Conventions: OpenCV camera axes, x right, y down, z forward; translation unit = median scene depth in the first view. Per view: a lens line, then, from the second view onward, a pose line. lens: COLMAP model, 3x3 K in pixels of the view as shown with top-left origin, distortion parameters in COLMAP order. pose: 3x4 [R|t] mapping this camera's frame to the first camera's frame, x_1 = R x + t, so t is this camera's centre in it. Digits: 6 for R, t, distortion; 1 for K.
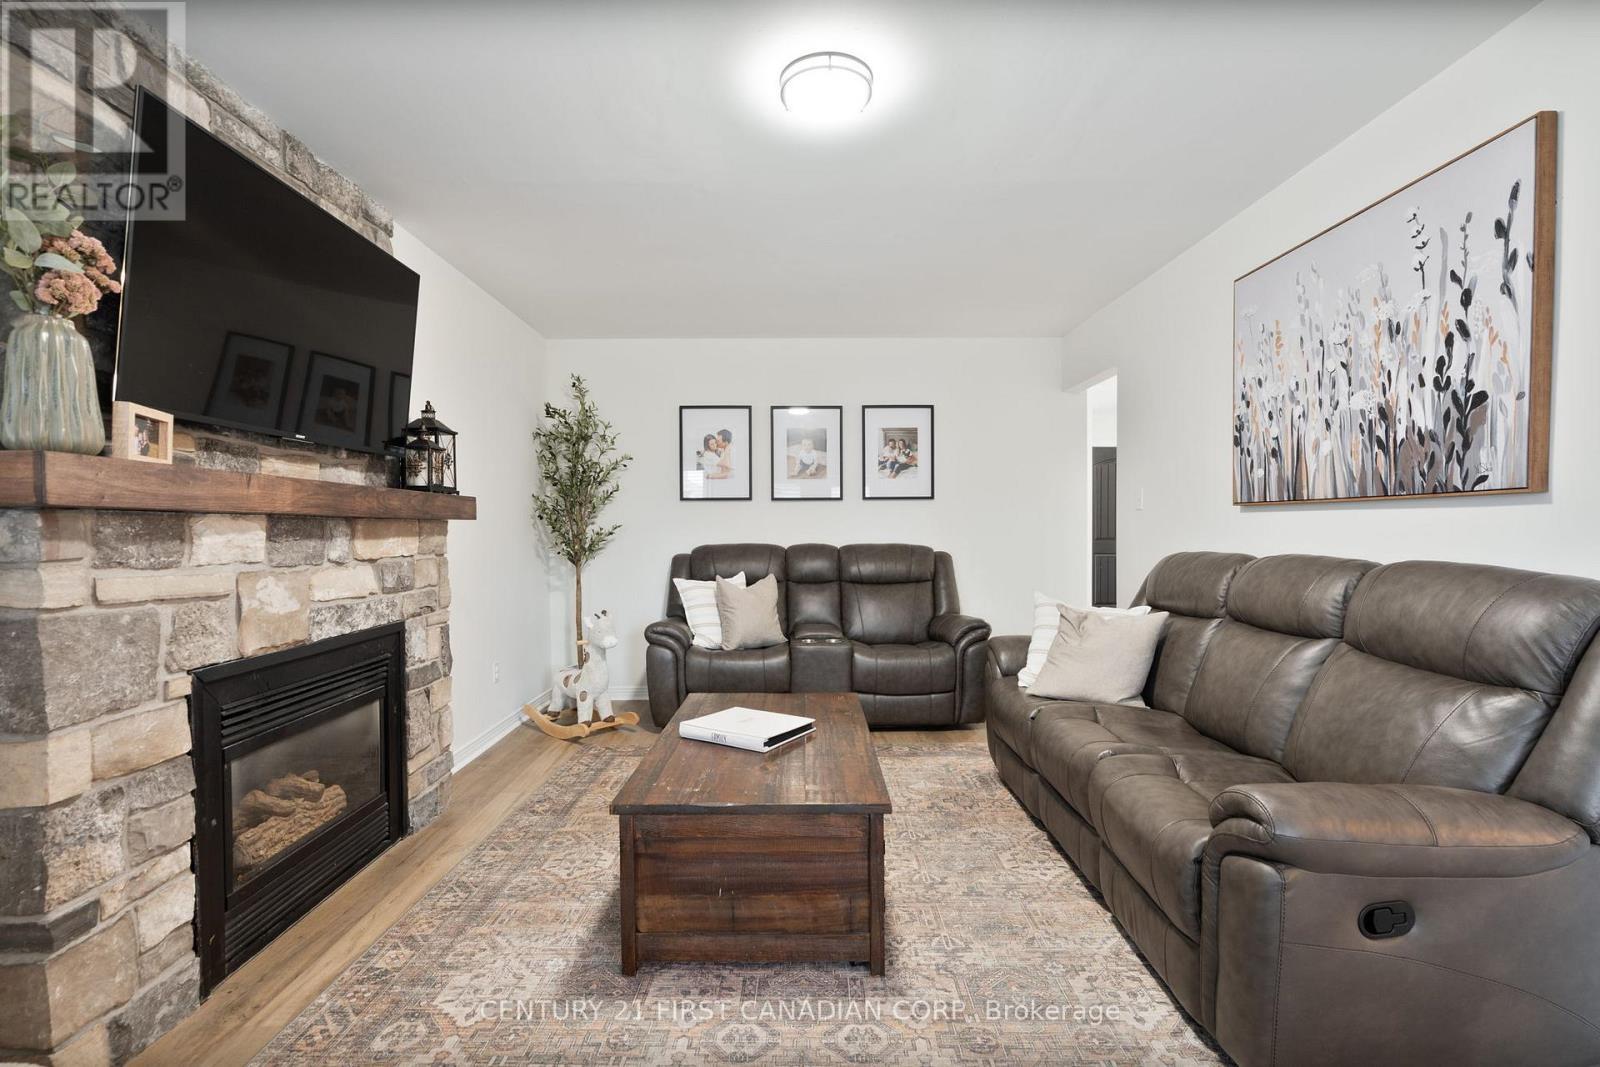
lens RADIAL K [[744.5, 0, 796.9], [0, 744.5, 539.7], [0, 0, 1]] dist [-0.000864, 0.001462]
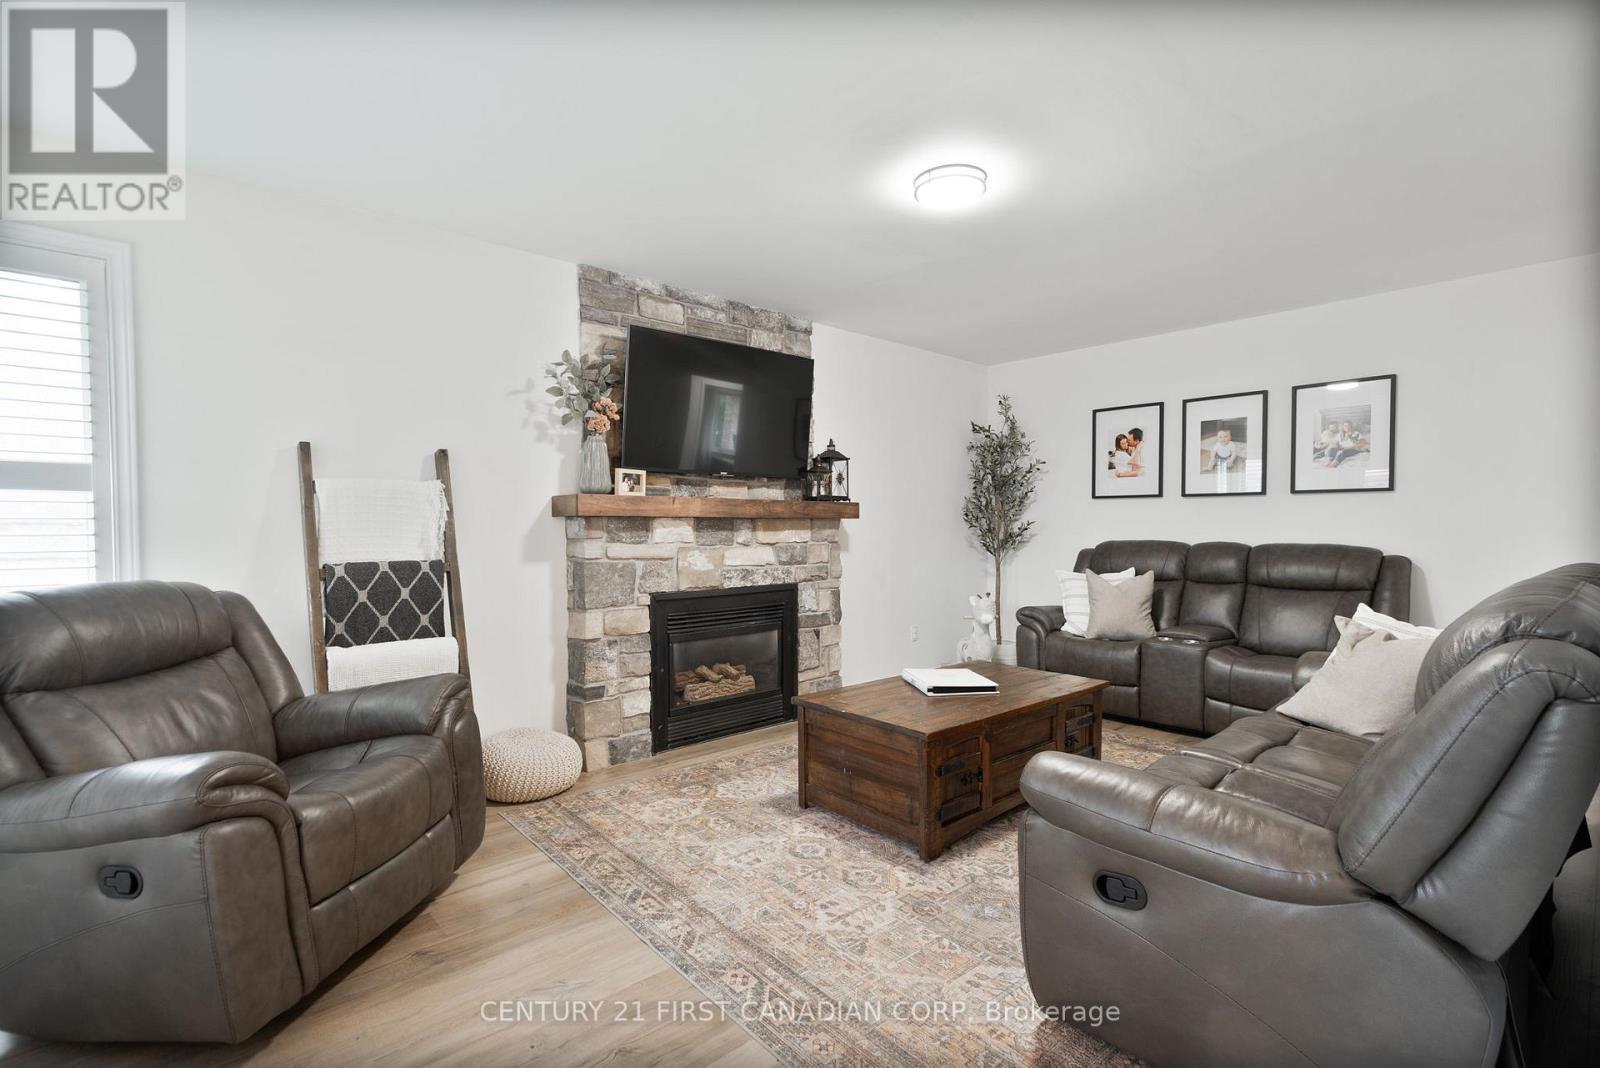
lens RADIAL K [[744.5, 0, 796.9], [0, 744.5, 540.2], [0, 0, 1]] dist [-0.000864, 0.001462]
pose [[0.659763, 0.021966, -0.751153, 0.750906], [-0.014602, 0.999759, 0.016410, -0.009227], [0.751332, 0.000141, 0.659924, -0.046173]]
